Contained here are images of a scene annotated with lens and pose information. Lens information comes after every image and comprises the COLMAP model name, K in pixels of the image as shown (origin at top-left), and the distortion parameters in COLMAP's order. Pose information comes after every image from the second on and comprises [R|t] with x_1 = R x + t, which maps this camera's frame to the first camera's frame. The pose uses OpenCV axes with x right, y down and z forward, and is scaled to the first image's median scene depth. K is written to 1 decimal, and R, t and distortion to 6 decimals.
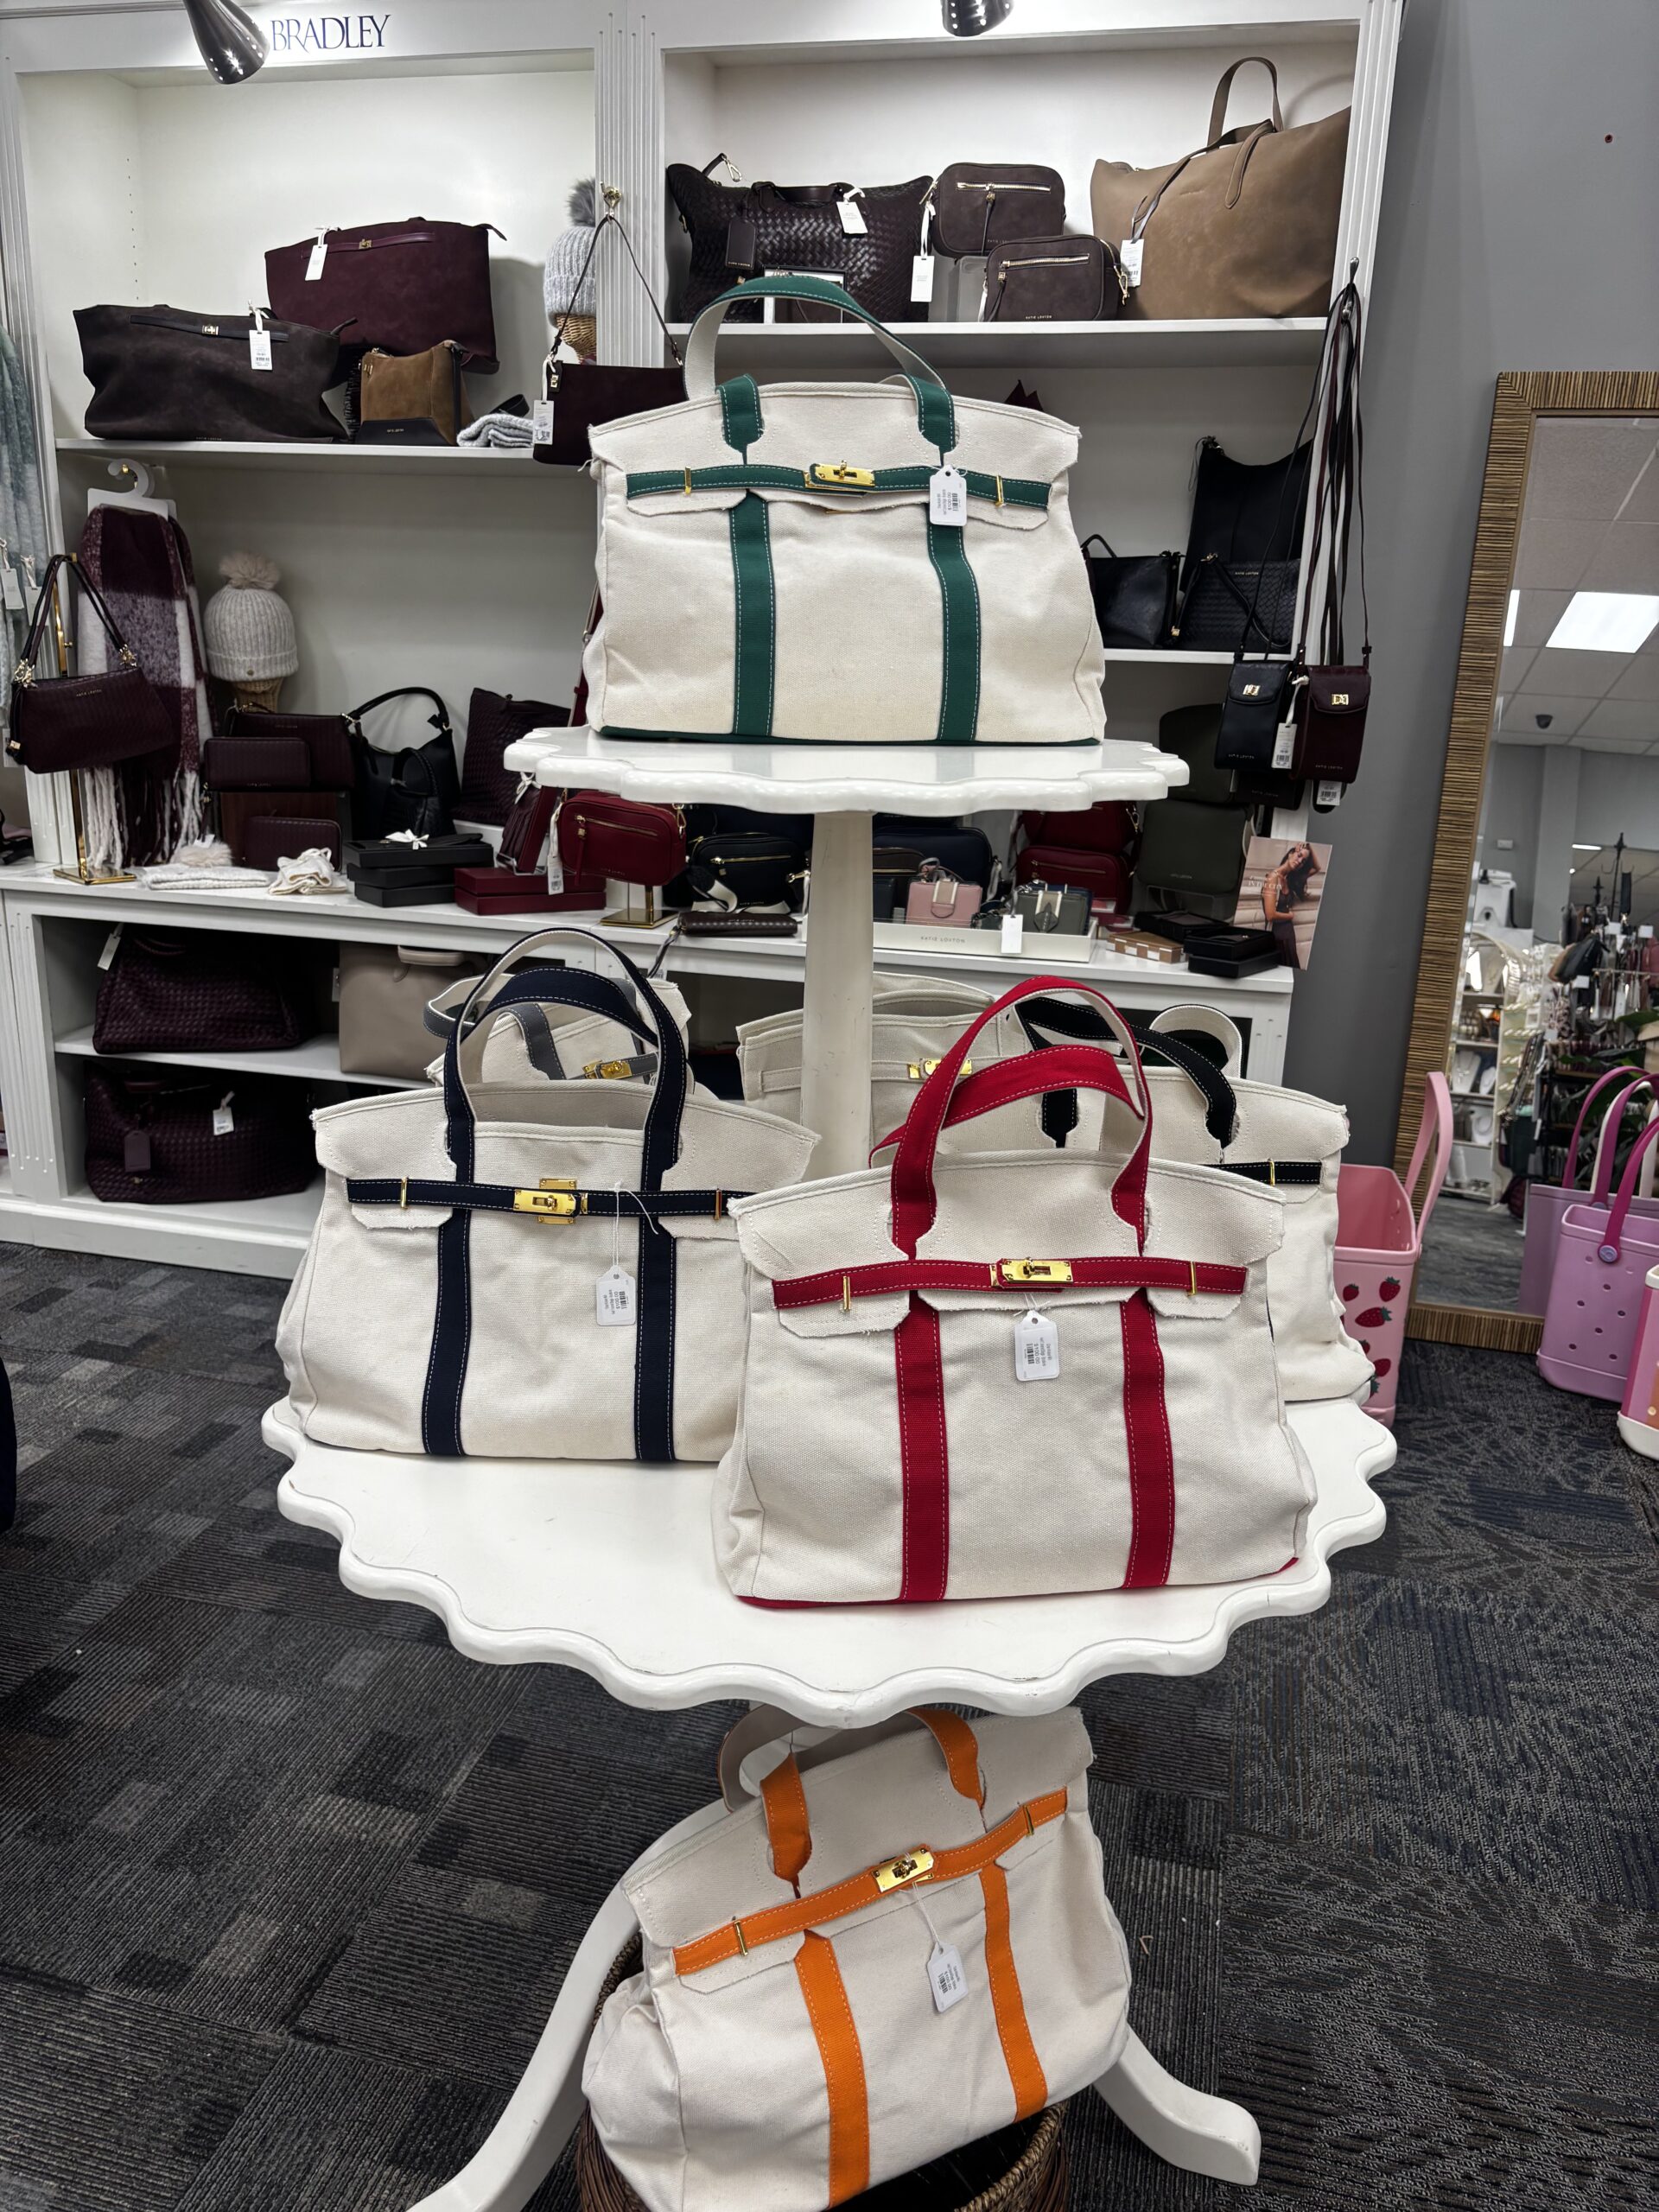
lens RADIAL K [[1675.8, 0, 795.0], [0, 1675.8, 1113.7], [0, 0, 1]] dist [0.051431, -0.050008]
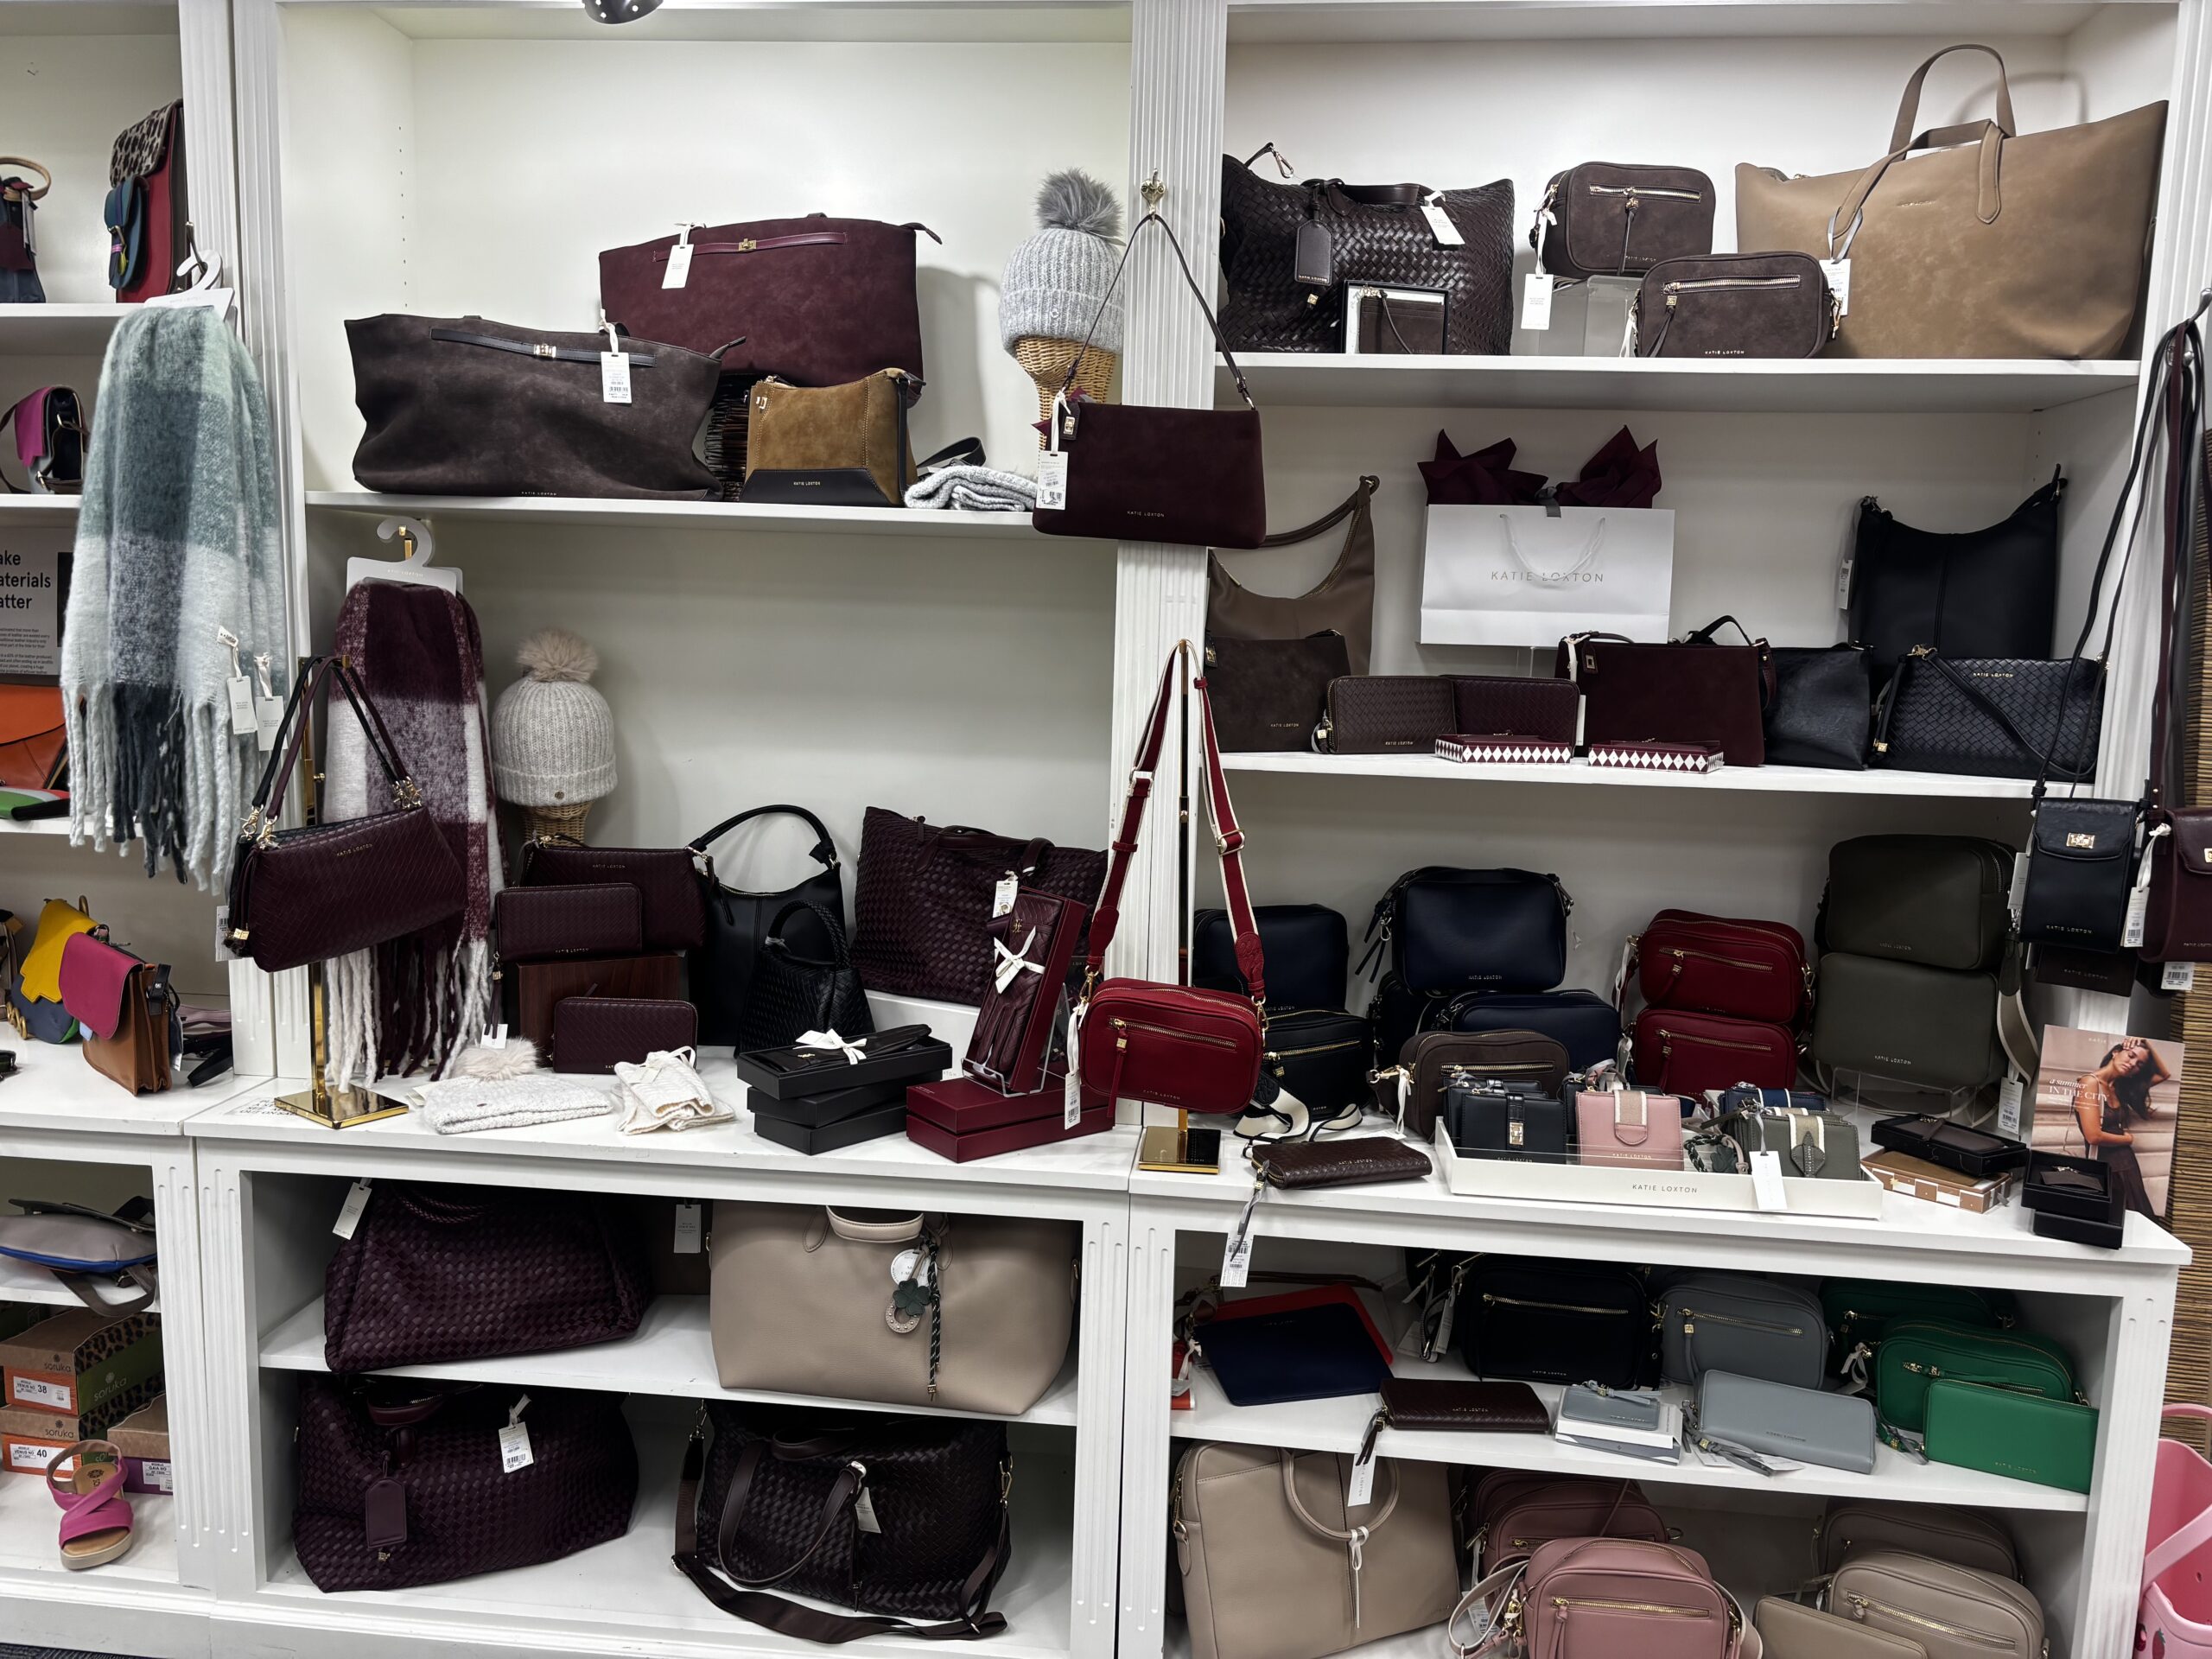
lens RADIAL K [[1675.8, 0, 1103.0], [0, 1675.8, 849.2], [0, 0, 1]] dist [0.051431, -0.050008]
pose [[0.990136, -0.023411, 0.138139, -0.214792], [0.043066, 0.989064, -0.141060, -0.141437], [-0.133326, 0.145618, 0.980316, 0.296422]]
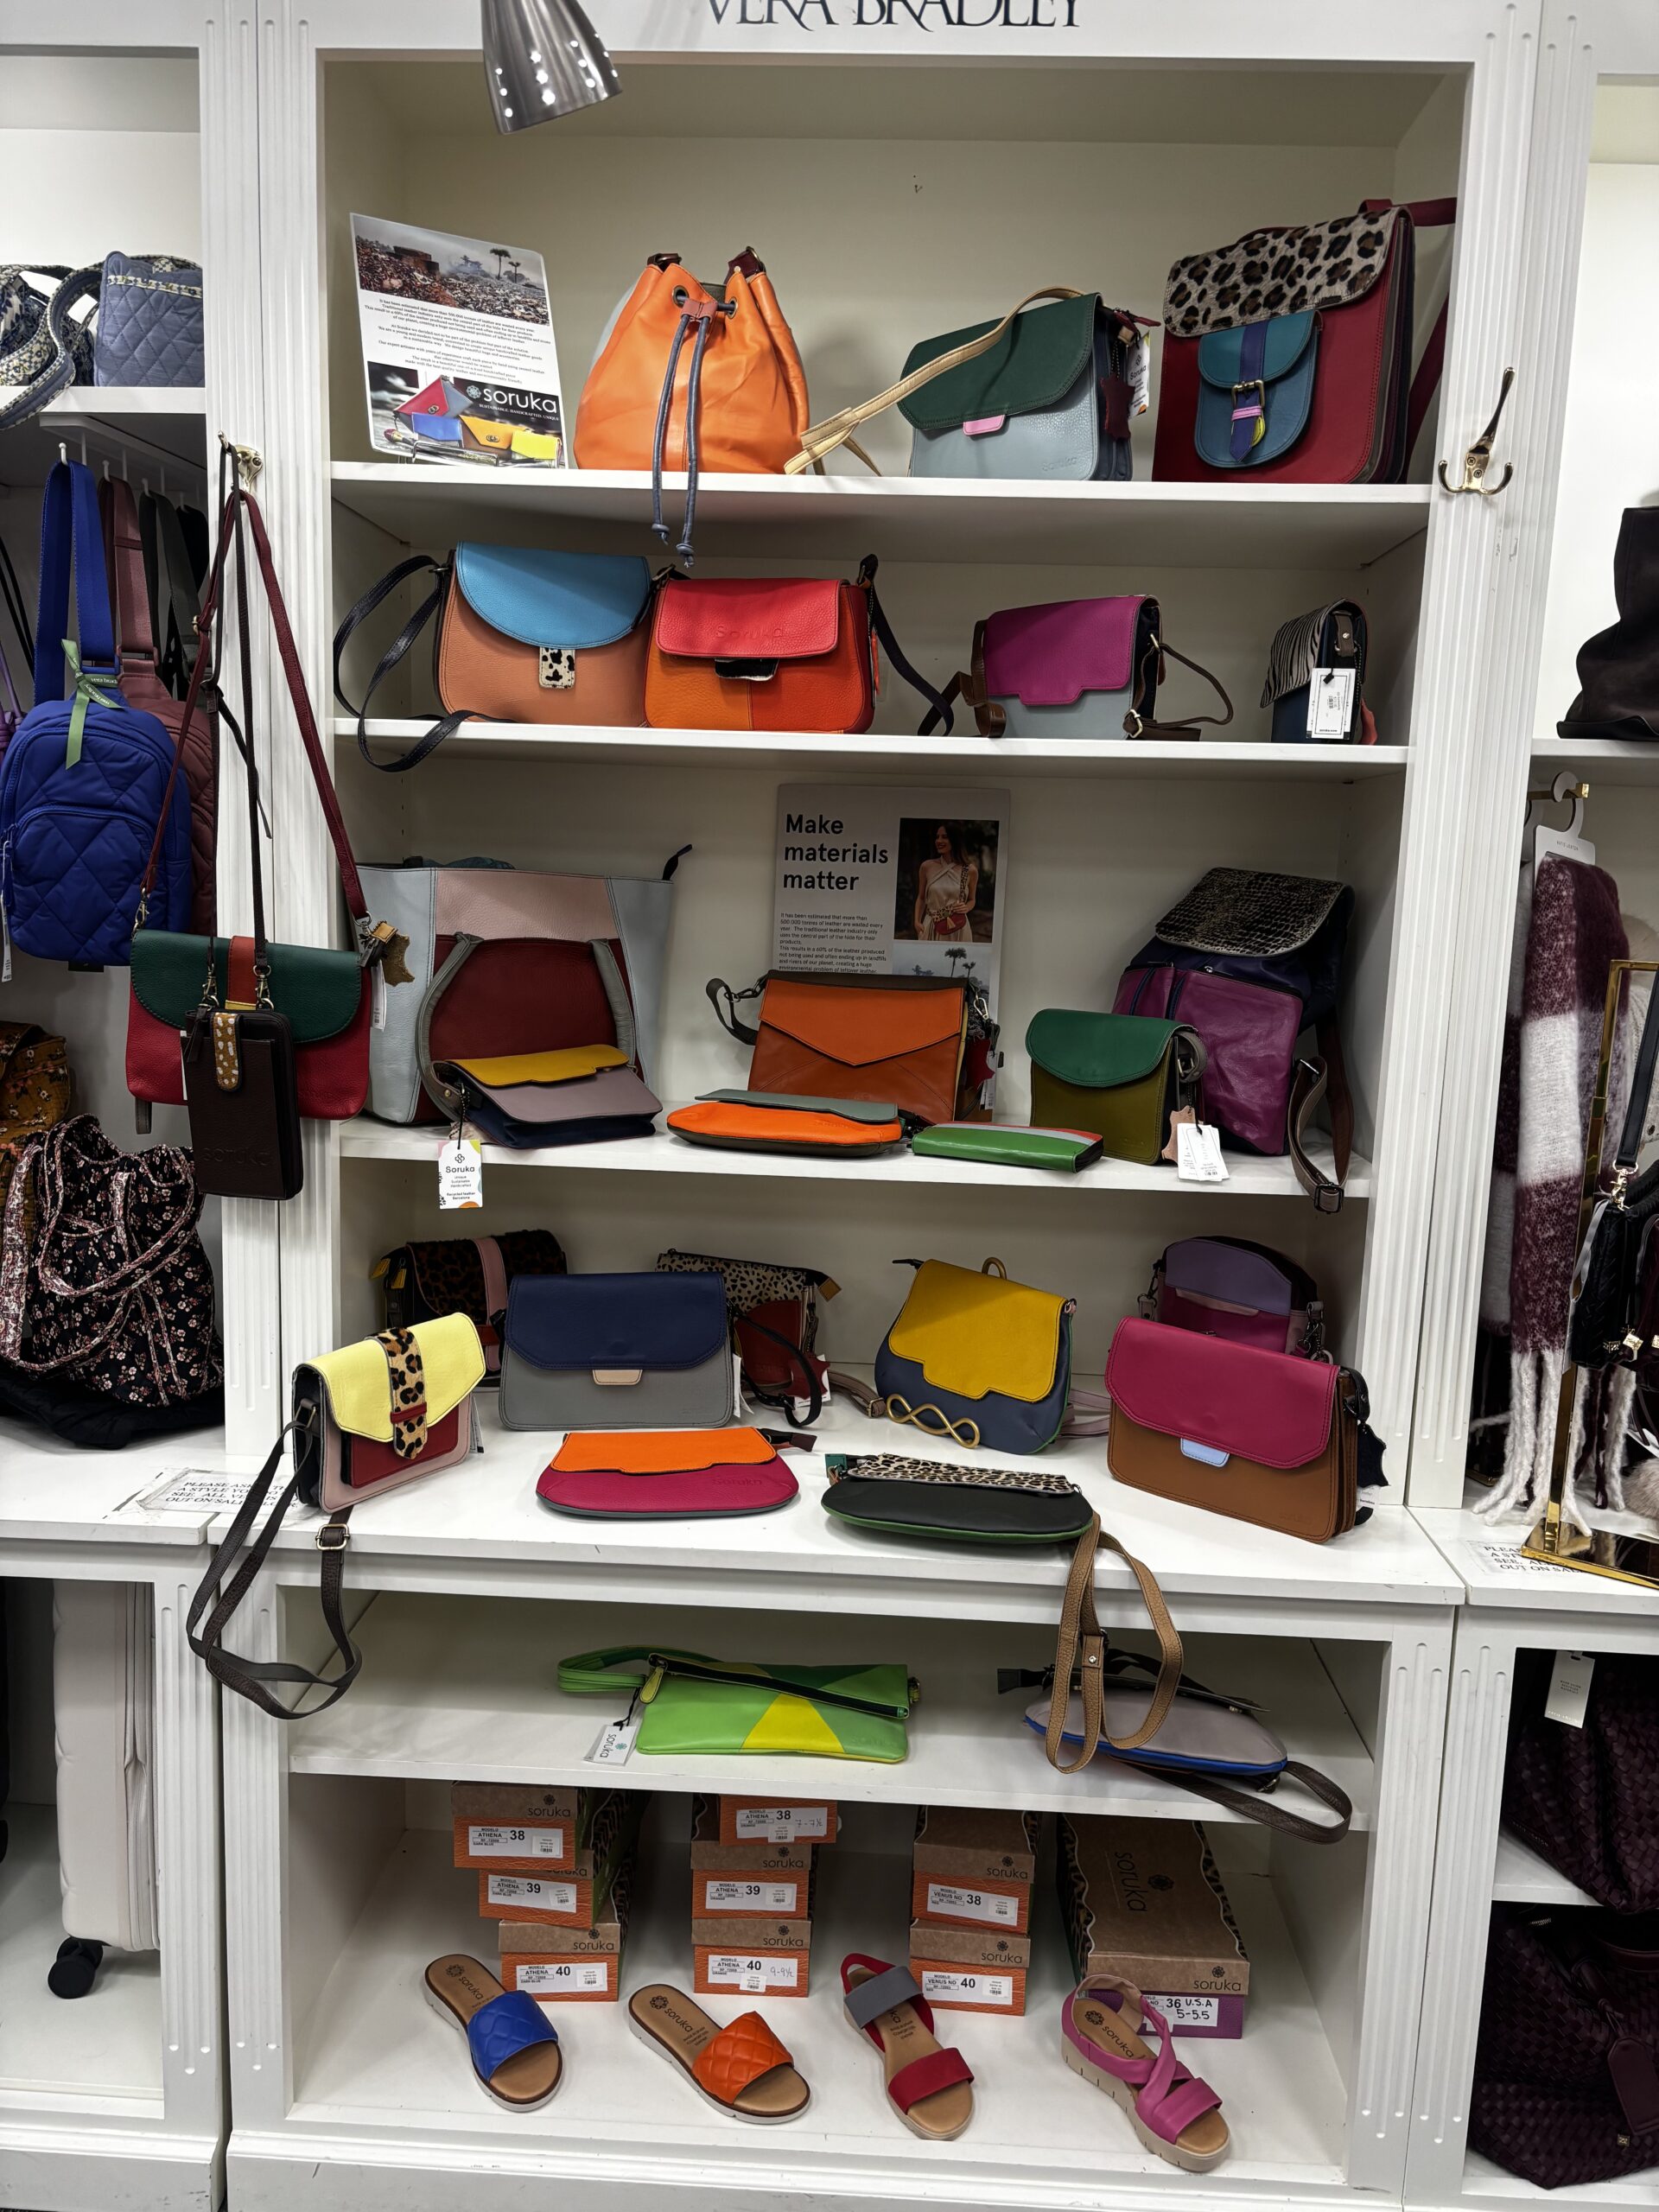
lens RADIAL K [[1675.8, 0, 817.8], [0, 1675.8, 1130.2], [0, 0, 1]] dist [0.051431, -0.050008]
pose [[0.978468, -0.030551, 0.204126, -0.784302], [0.057571, 0.990131, -0.127771, -0.227424], [-0.198208, 0.136772, 0.970570, 0.562464]]
